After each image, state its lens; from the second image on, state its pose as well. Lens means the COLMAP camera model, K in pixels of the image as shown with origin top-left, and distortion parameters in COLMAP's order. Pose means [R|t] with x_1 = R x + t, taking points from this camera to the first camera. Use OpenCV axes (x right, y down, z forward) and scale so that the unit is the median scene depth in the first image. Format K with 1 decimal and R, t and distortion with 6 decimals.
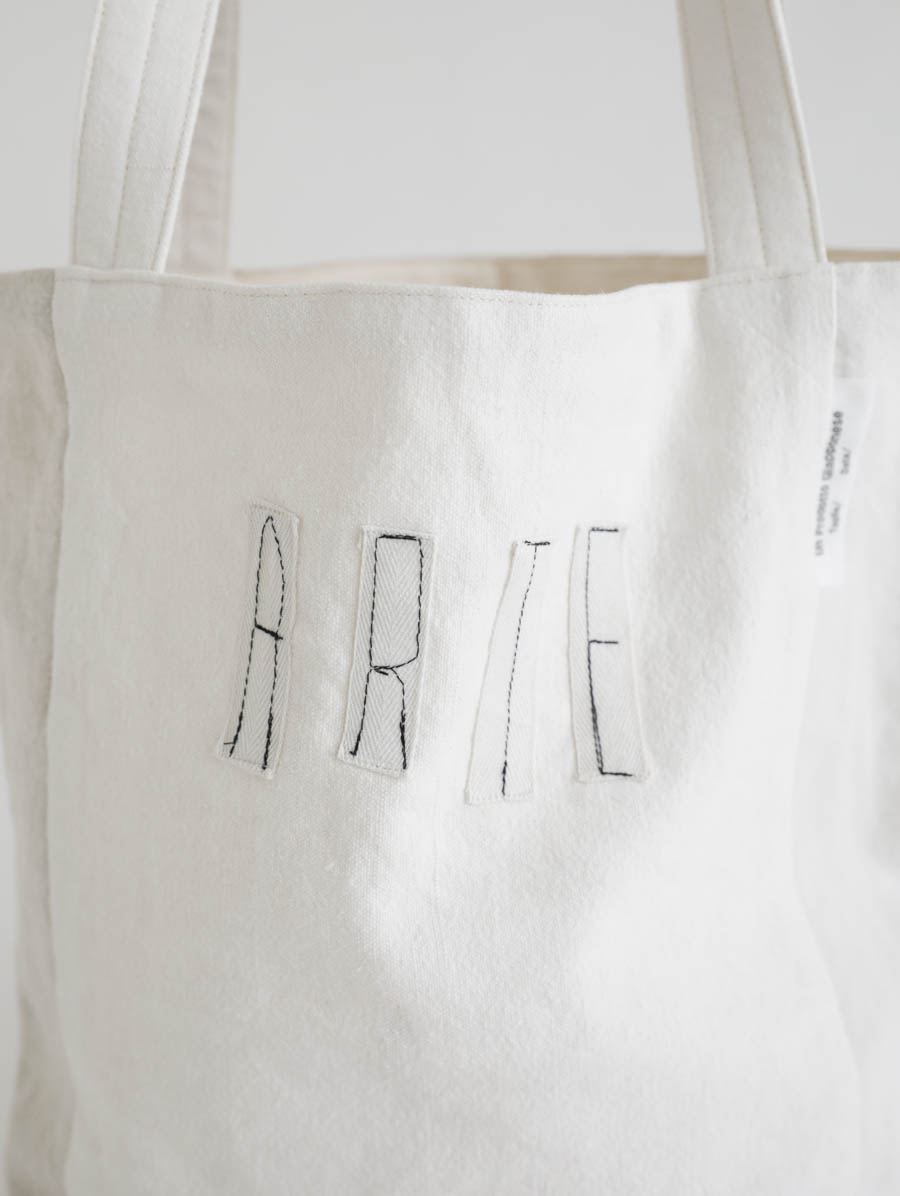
lens RADIAL K [[1740.6, 0, 450.0], [0, 1740.6, 598.0], [0, 0, 1]] dist [-0.023386, 0.008899]
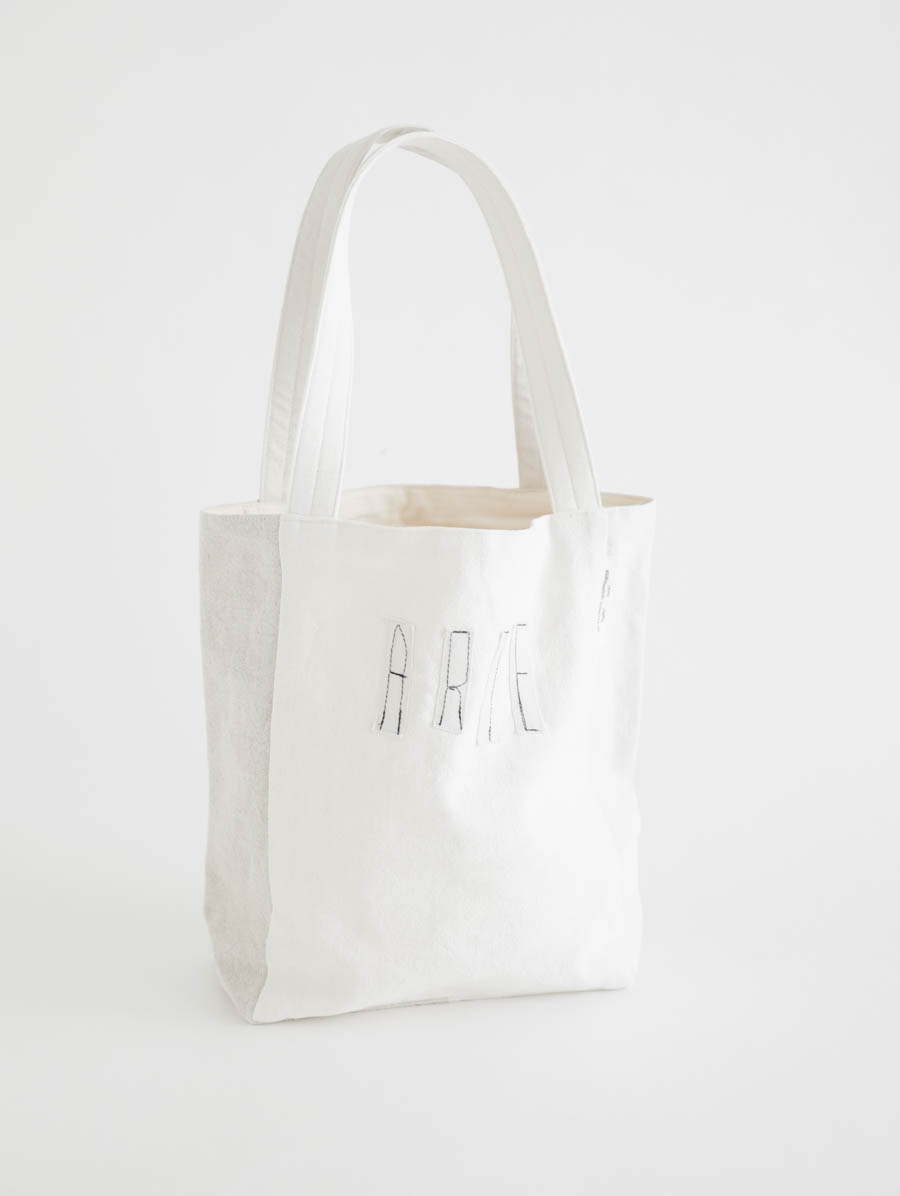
lens RADIAL K [[1750.1, 0, 450.0], [0, 1750.1, 598.0], [0, 0, 1]] dist [0.012350, -0.000093]
pose [[0.945855, -0.030946, 0.323112, -0.759015], [0.043258, 0.998583, -0.030992, -0.006950], [-0.321695, 0.043291, 0.945853, -1.183776]]
